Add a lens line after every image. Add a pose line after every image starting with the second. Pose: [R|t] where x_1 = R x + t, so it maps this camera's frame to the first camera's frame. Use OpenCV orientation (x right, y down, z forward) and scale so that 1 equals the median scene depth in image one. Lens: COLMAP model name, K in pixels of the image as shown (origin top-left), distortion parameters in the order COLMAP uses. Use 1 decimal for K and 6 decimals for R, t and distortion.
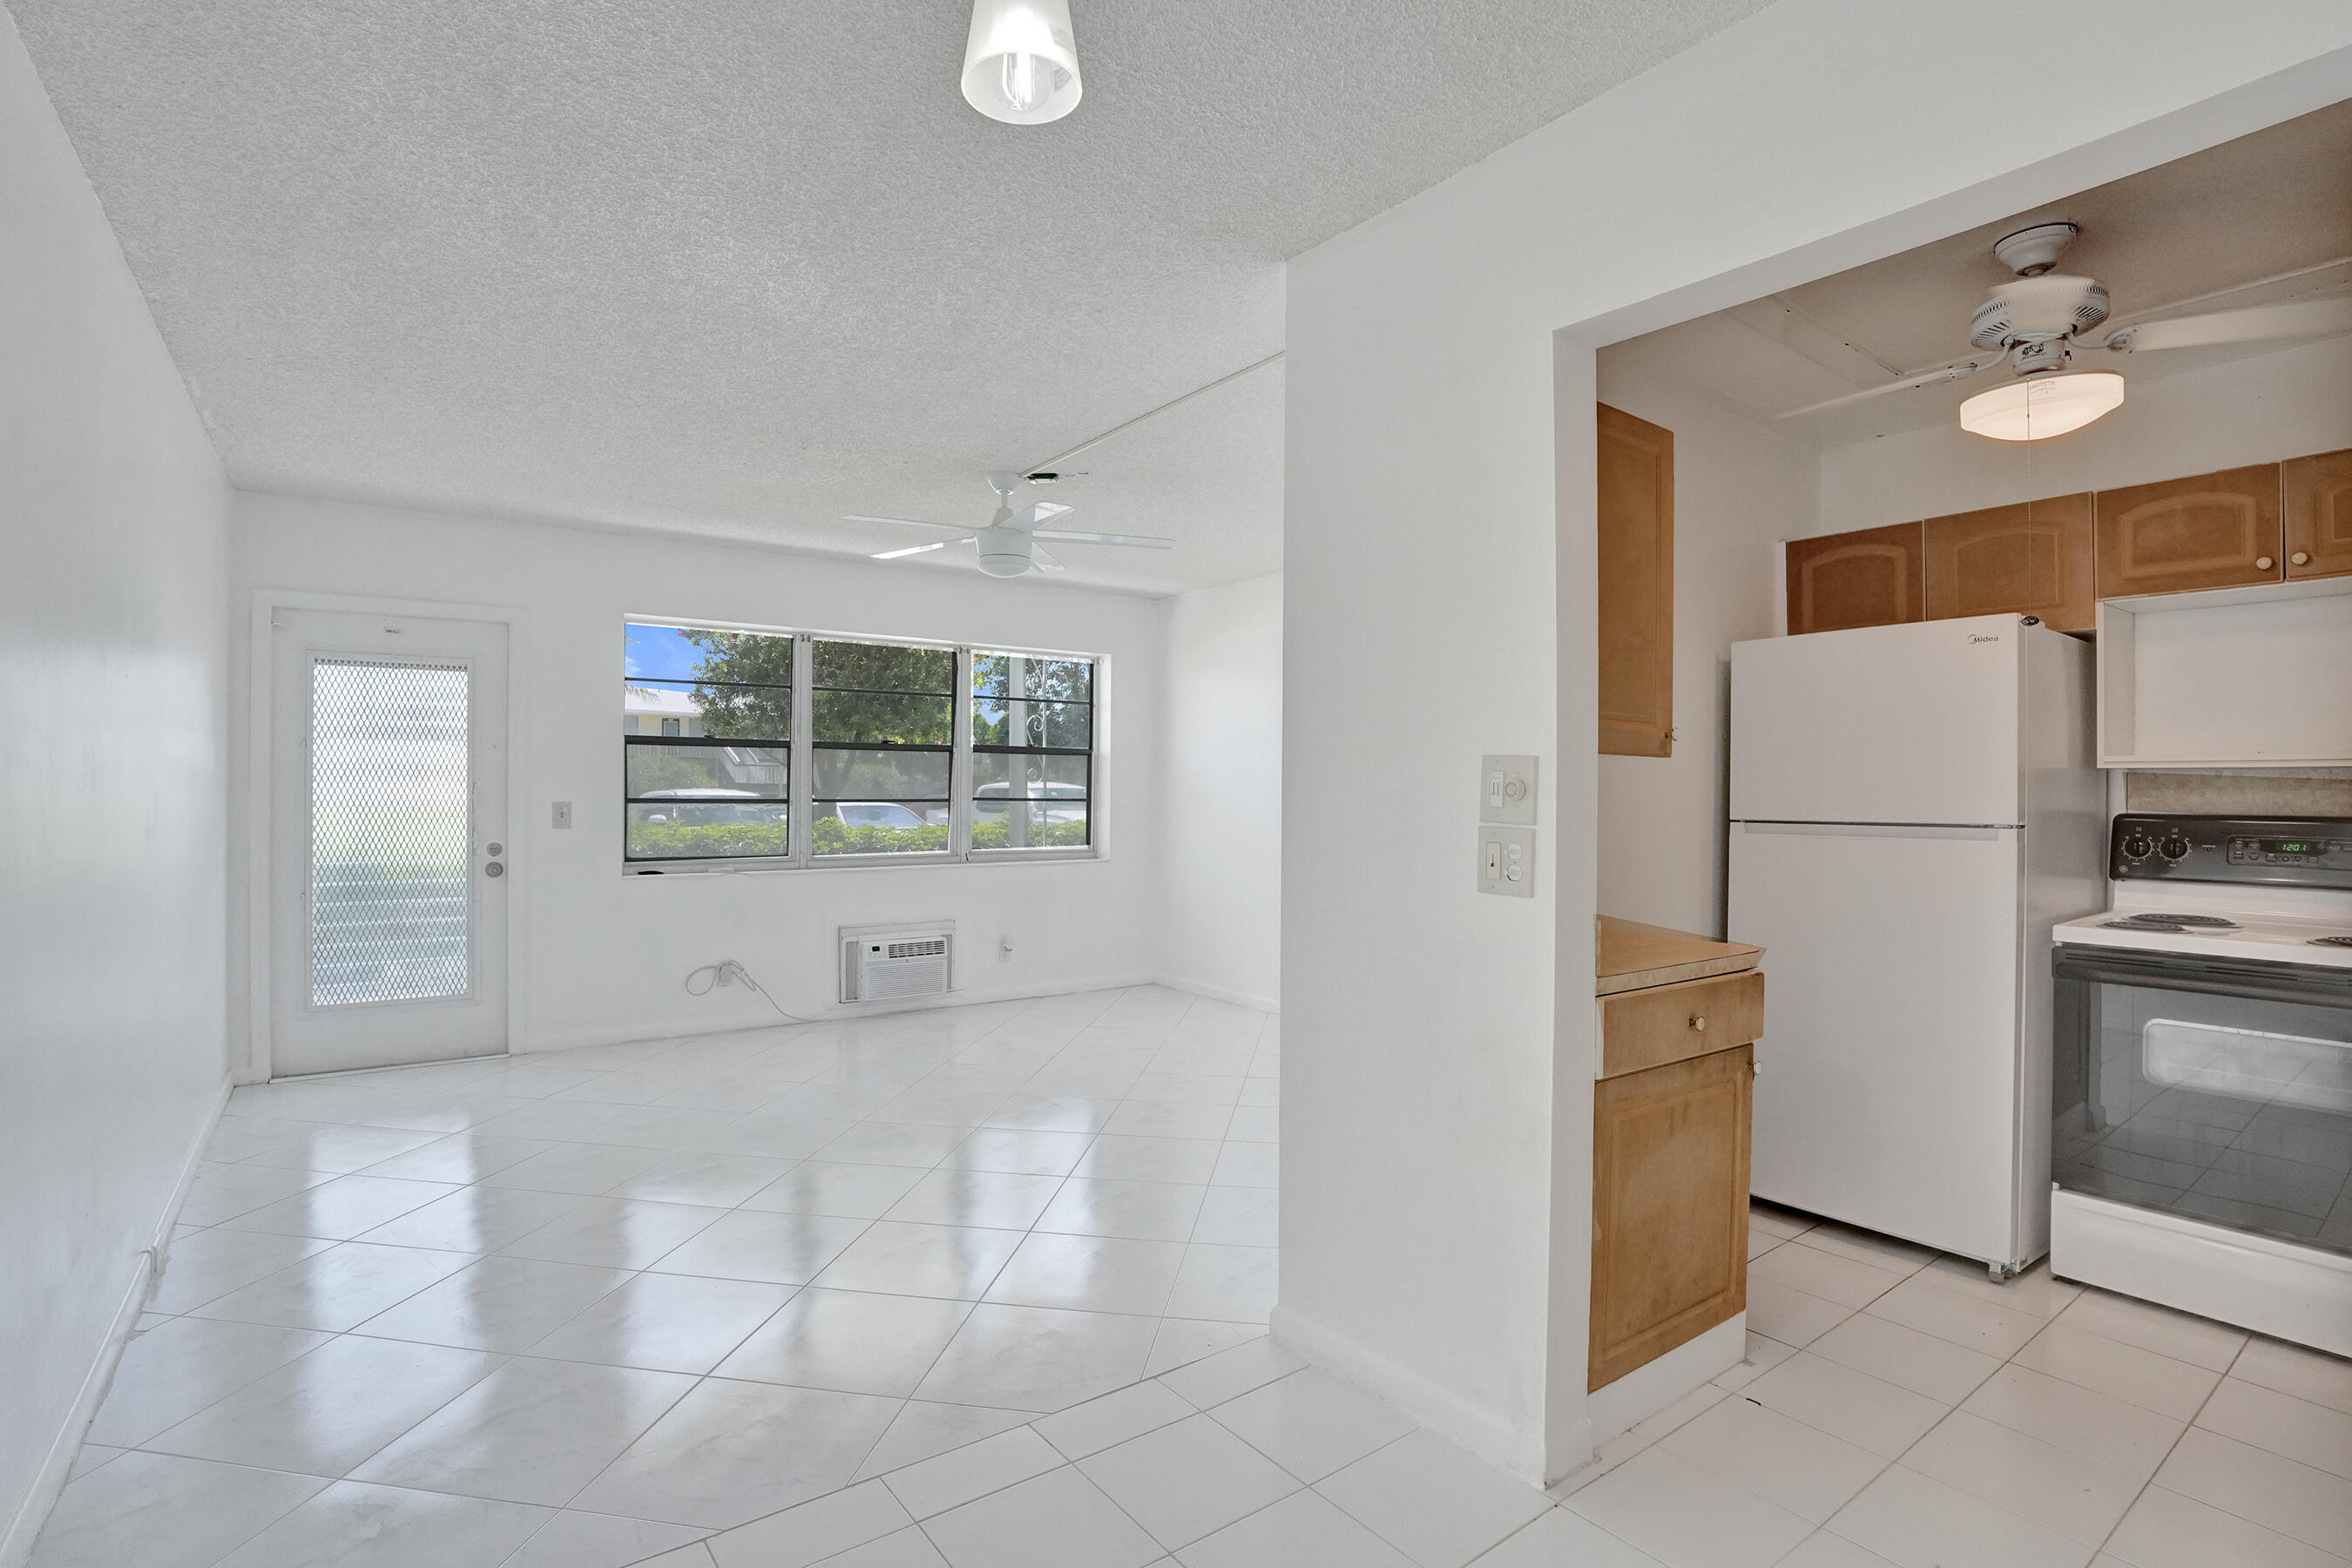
lens RADIAL K [[1238.2, 0, 1176.0], [0, 1238.2, 784.0], [0, 0, 1]] dist [0.016310, 0.000286]
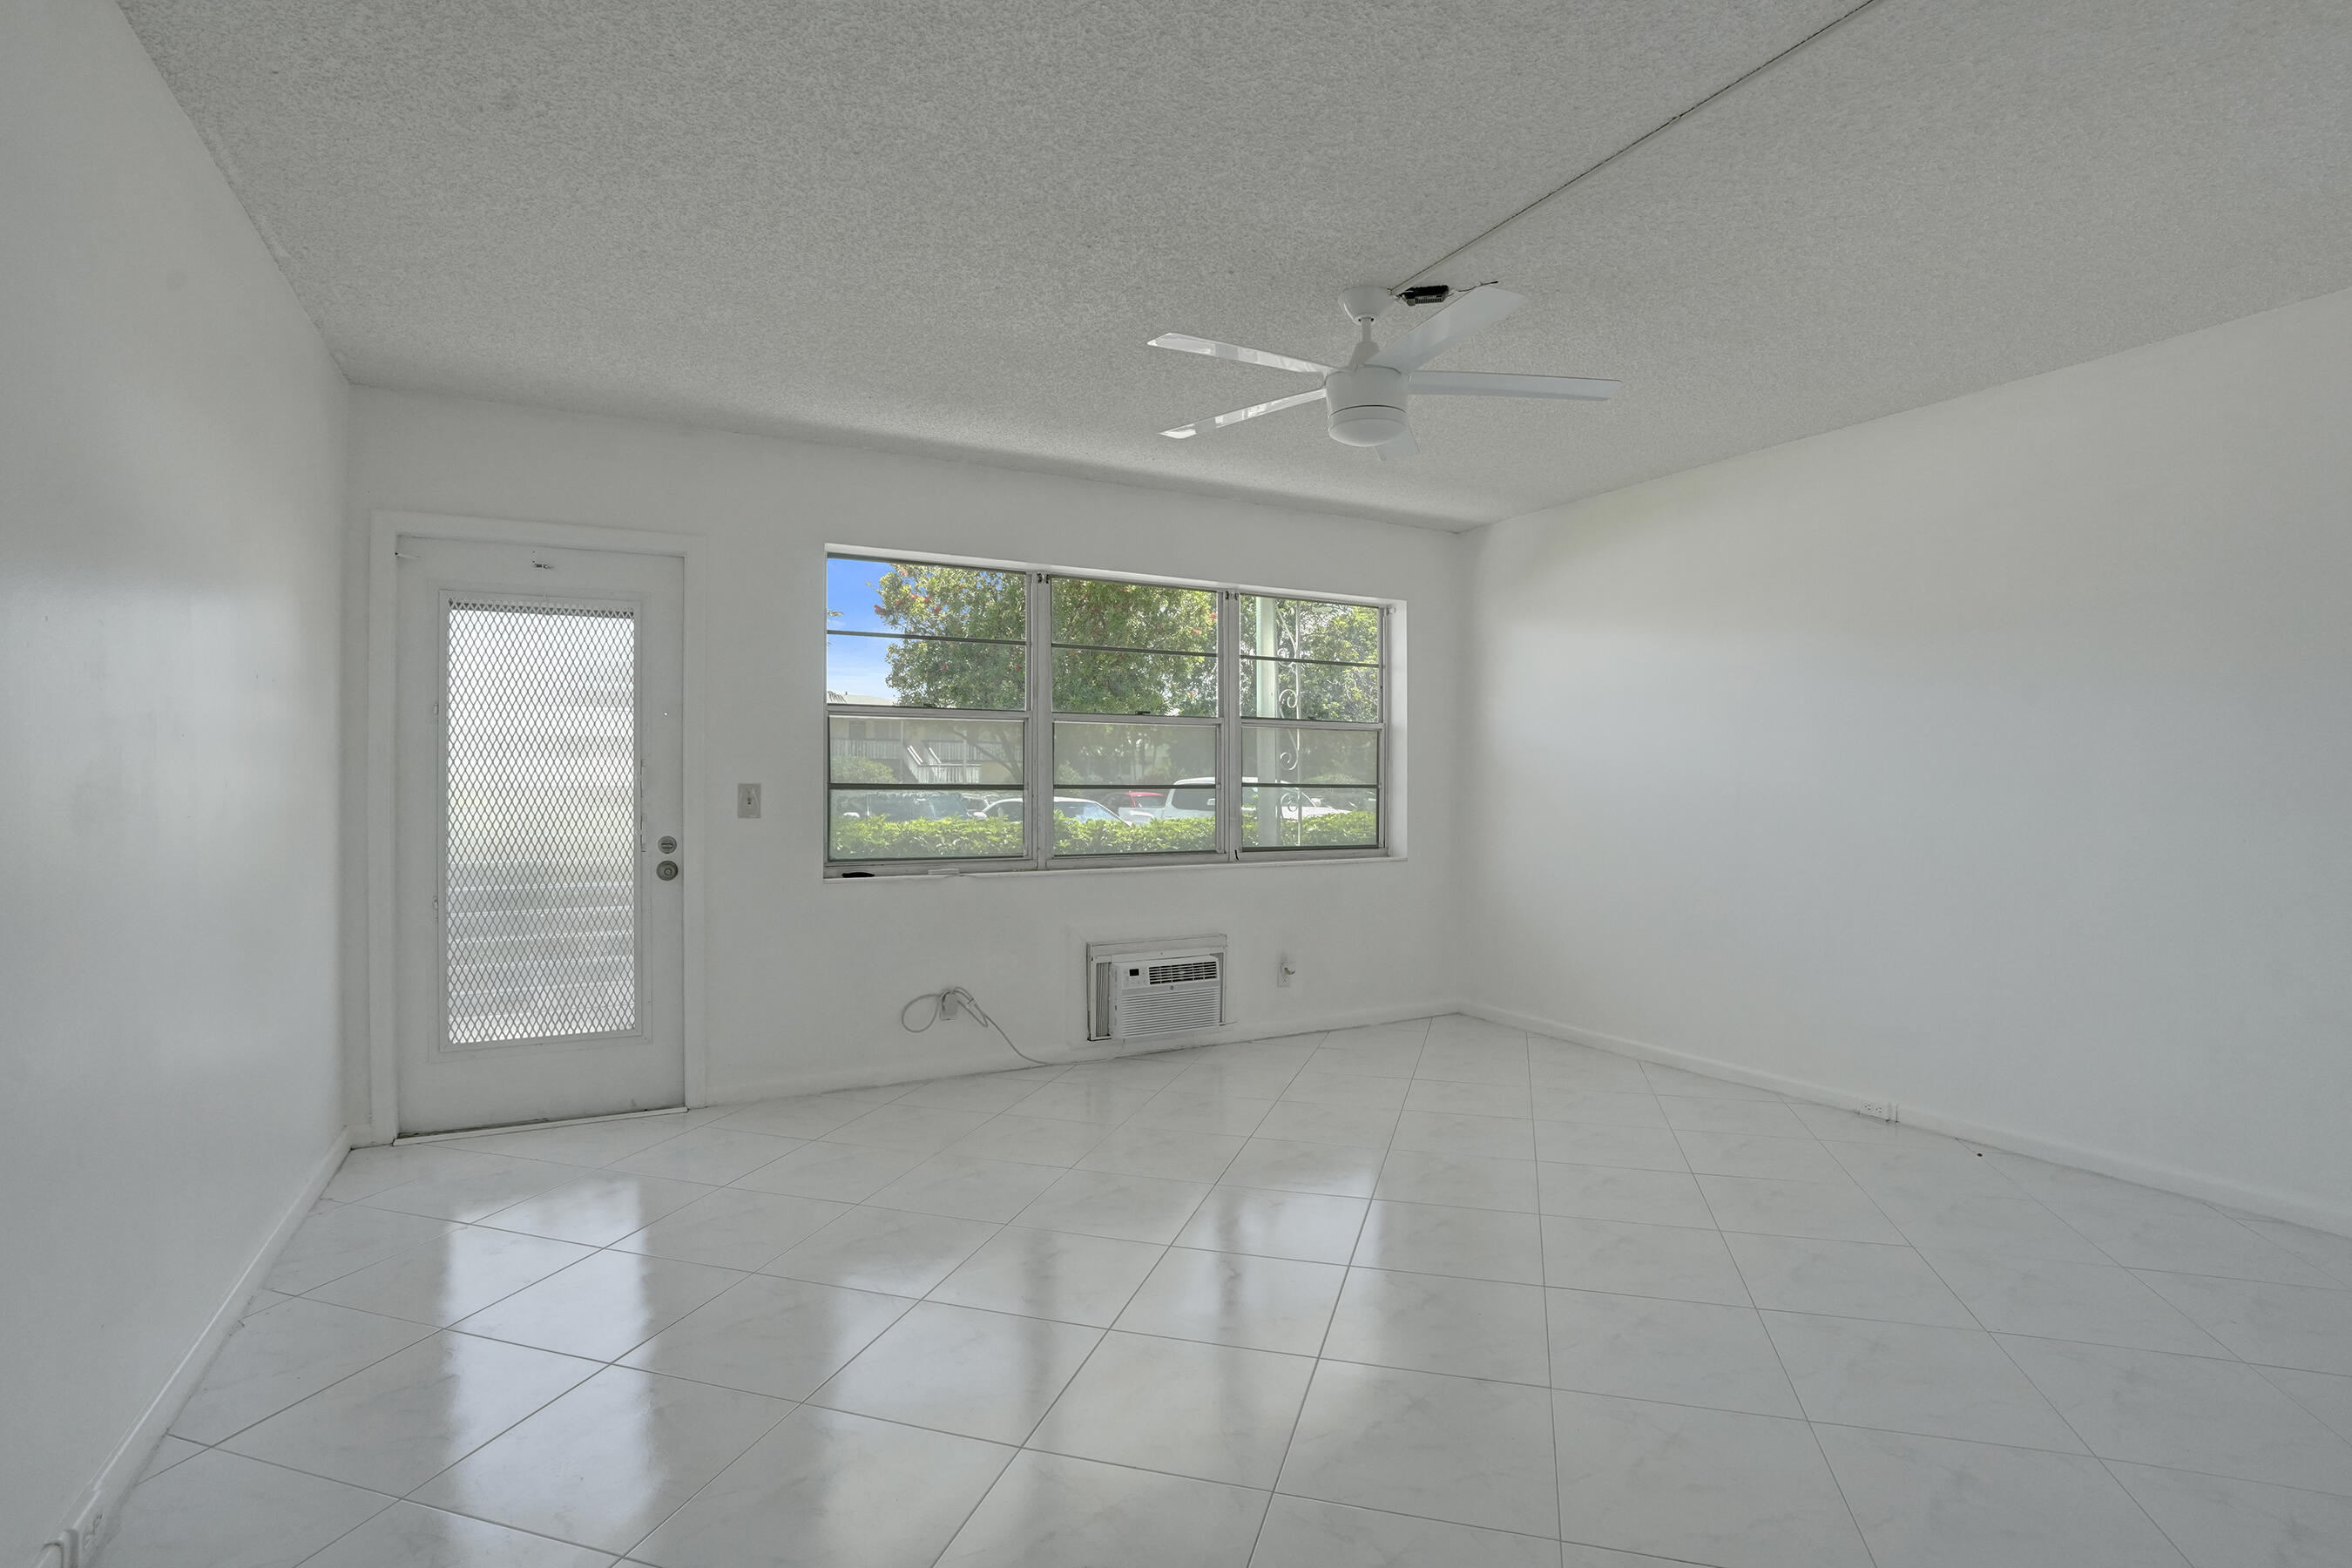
lens RADIAL K [[1097.9, 0, 1176.0], [0, 1097.9, 784.0], [0, 0, 1]] dist [-0.001900, -0.000240]
pose [[0.996094, -0.007870, -0.087945, -0.166566], [0.006875, 0.999909, -0.011606, 0.024405], [0.088028, 0.010956, 0.996058, 0.337535]]
